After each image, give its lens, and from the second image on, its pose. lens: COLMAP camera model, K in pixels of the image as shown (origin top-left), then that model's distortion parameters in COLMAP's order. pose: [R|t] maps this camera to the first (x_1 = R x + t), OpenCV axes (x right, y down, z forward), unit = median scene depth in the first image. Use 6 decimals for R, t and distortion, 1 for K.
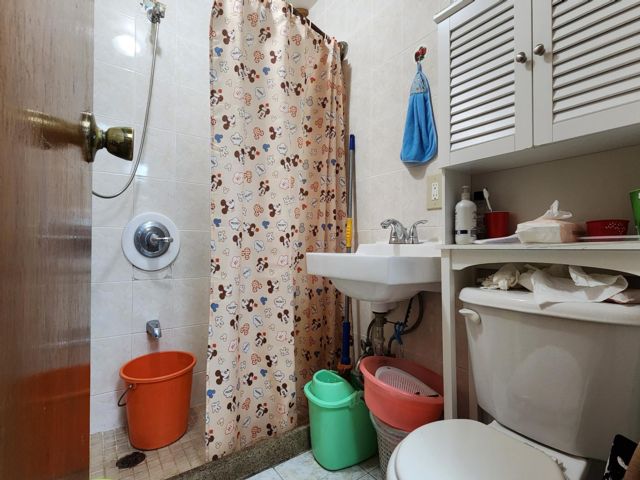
lens RADIAL K [[312.3, 0, 321.7], [0, 312.3, 237.7], [0, 0, 1]] dist [0.004032, -0.000293]
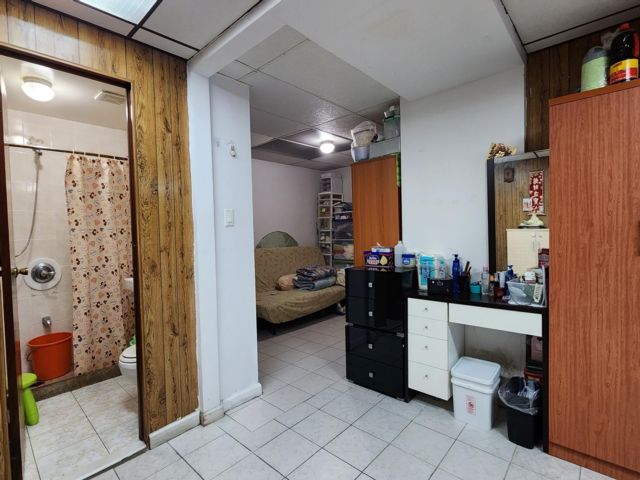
lens RADIAL K [[312.3, 0, 321.7], [0, 312.3, 237.7], [0, 0, 1]] dist [0.004032, -0.000293]
pose [[0.979533, -0.036387, 0.197968, 0.844346], [0.029112, 0.998794, 0.039540, -0.272682], [-0.199168, -0.032967, 0.979411, -1.341967]]
